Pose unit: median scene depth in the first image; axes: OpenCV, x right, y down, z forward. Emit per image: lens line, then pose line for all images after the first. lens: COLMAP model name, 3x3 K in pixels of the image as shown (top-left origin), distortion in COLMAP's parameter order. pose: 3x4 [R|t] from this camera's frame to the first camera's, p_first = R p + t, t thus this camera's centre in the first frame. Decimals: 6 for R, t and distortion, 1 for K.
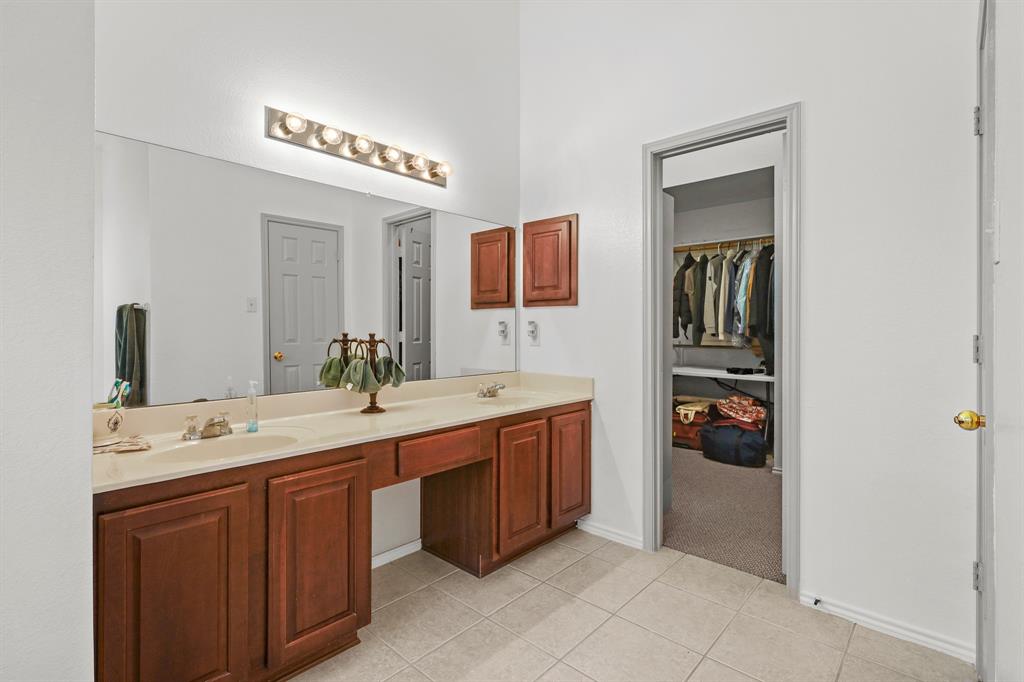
lens RADIAL K [[487.1, 0, 516.5], [0, 487.1, 327.5], [0, 0, 1]] dist [0.001453, 0.000783]
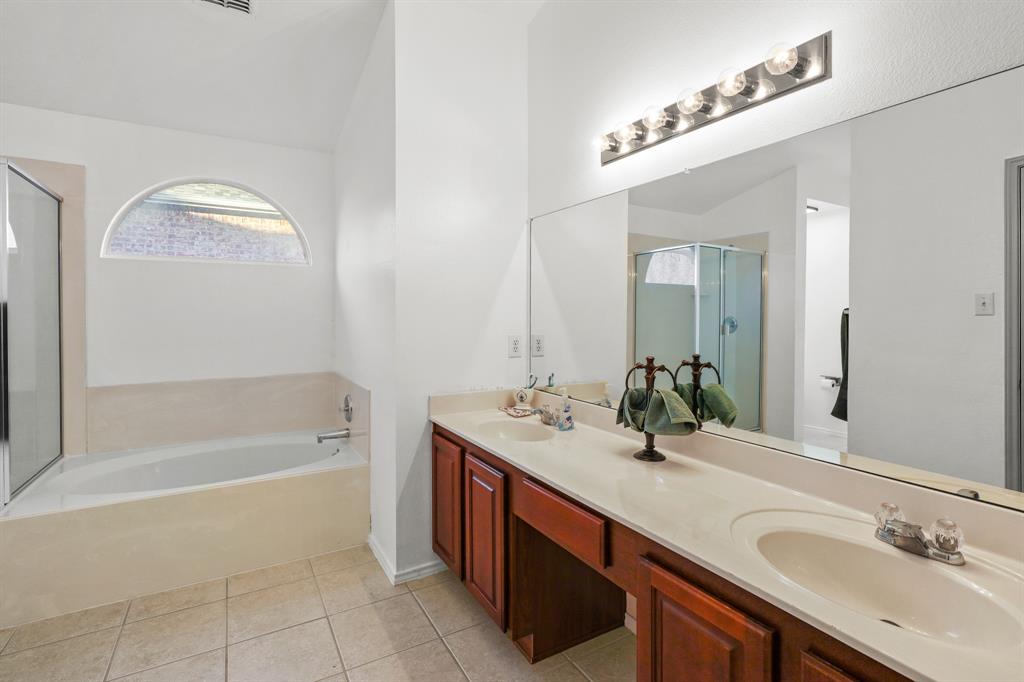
lens RADIAL K [[487.1, 0, 516.5], [0, 487.1, 327.5], [0, 0, 1]] dist [0.001453, 0.000783]
pose [[-0.292075, 0.015742, -0.956266, 0.470918], [0.001901, 0.999872, 0.015879, -0.044869], [0.956393, 0.002820, -0.292068, 0.969256]]
